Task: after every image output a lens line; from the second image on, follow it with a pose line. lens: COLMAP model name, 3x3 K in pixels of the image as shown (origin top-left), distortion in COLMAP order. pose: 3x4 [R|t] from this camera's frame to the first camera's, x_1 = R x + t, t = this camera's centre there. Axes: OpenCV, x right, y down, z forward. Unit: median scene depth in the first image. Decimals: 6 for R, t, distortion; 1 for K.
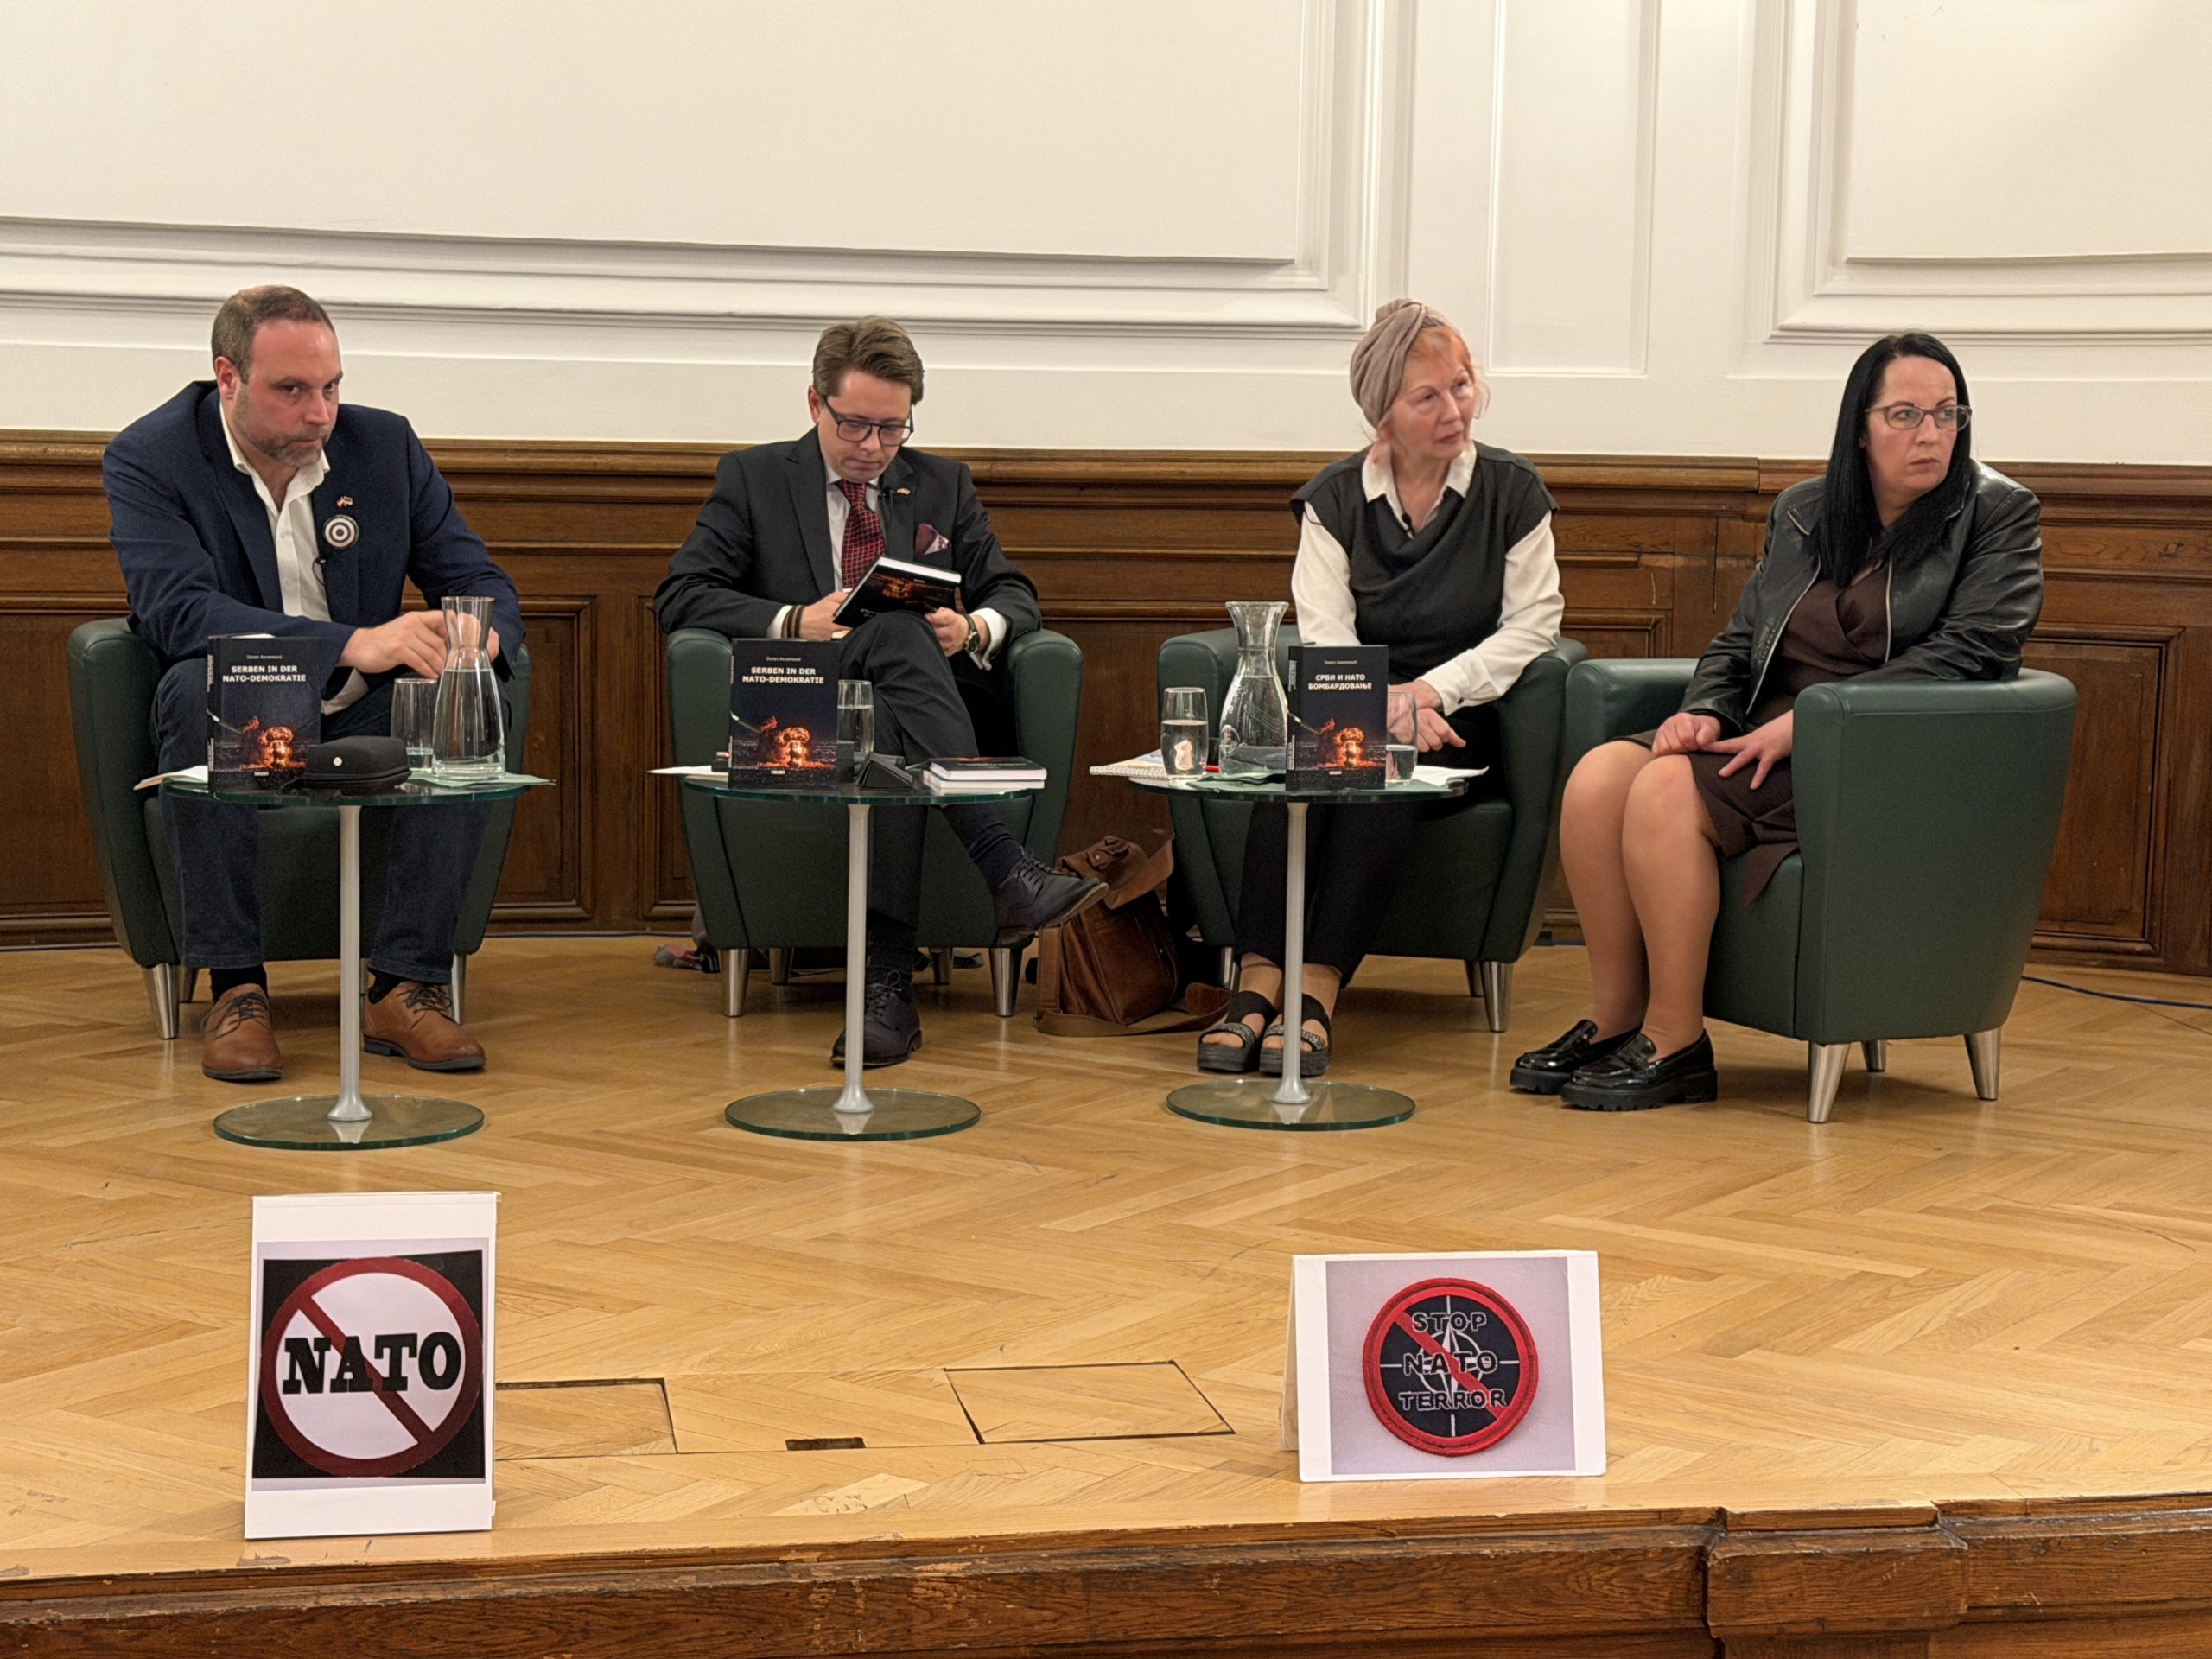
lens RADIAL K [[3652.5, 0, 1075.3], [0, 3652.5, 887.2], [0, 0, 1]] dist [0.159528, 0.000000]
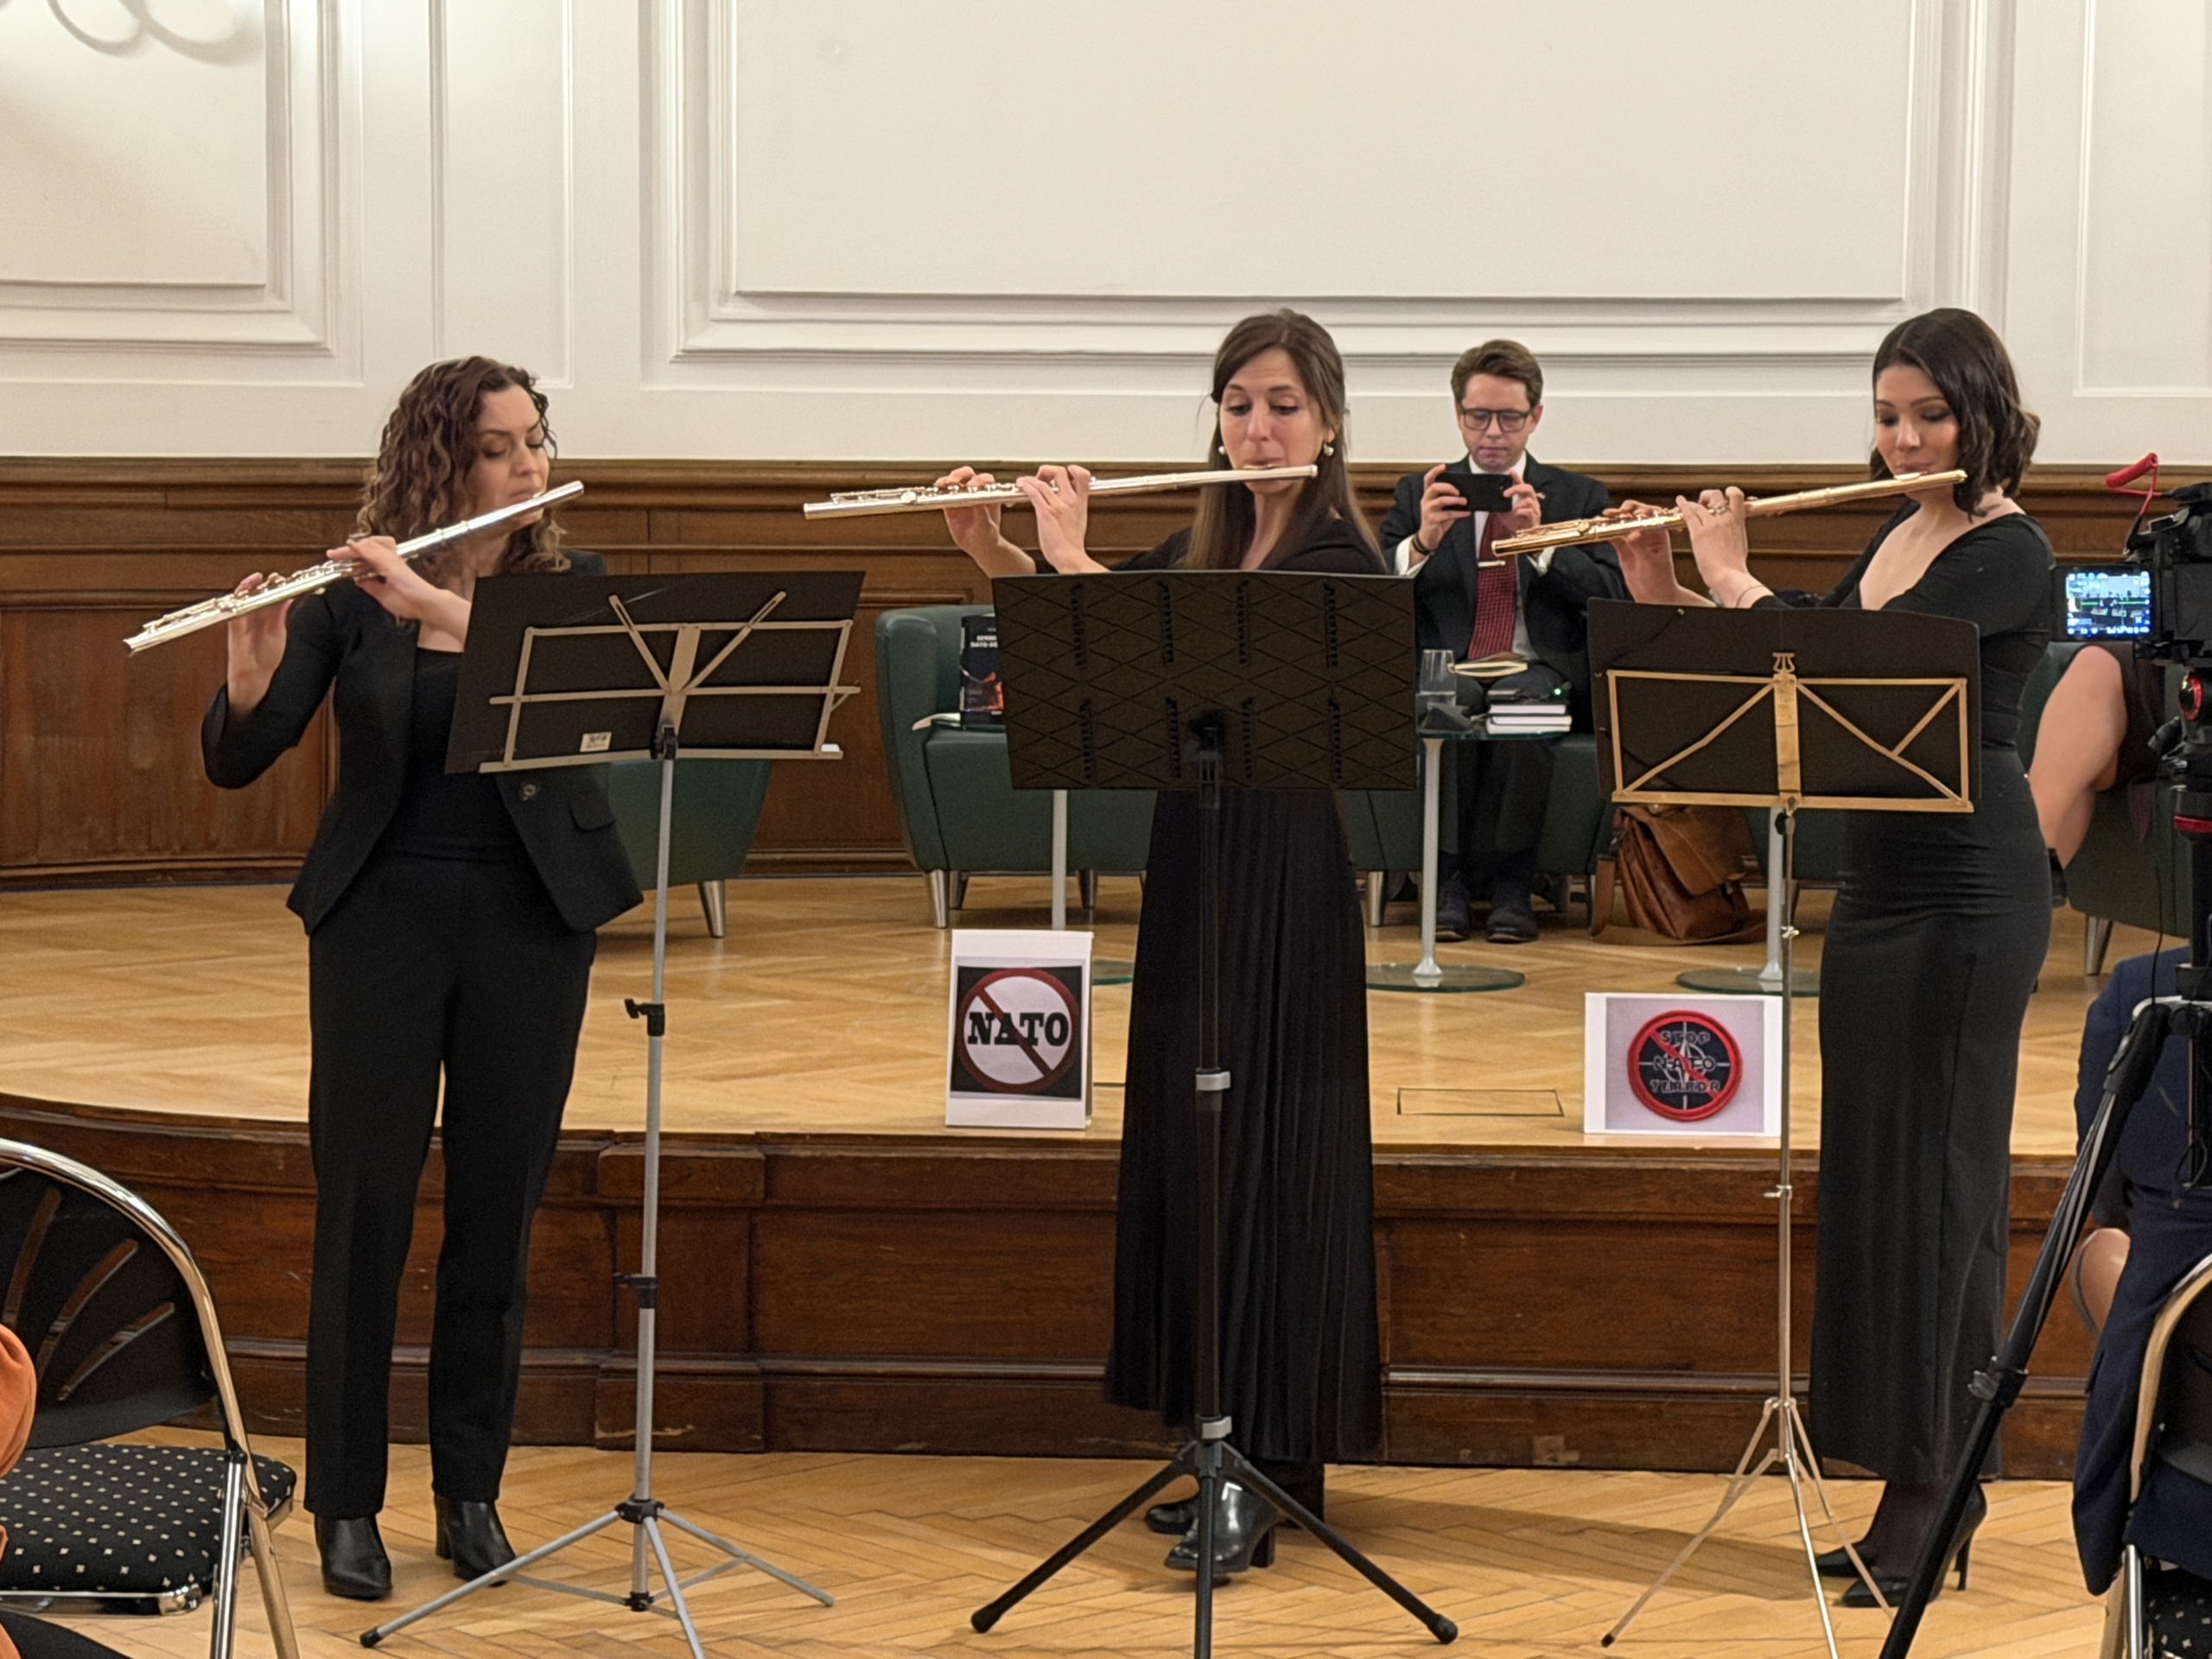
lens RADIAL K [[4594.4, 0, 1111.6], [0, 4594.4, 831.0], [0, 0, 1]] dist [0.247436, 0.000000]
pose [[0.975254, 0.011388, -0.220794, 0.247047], [-0.018149, 0.999426, -0.028617, 0.074903], [0.220342, 0.031916, 0.974901, -0.825338]]
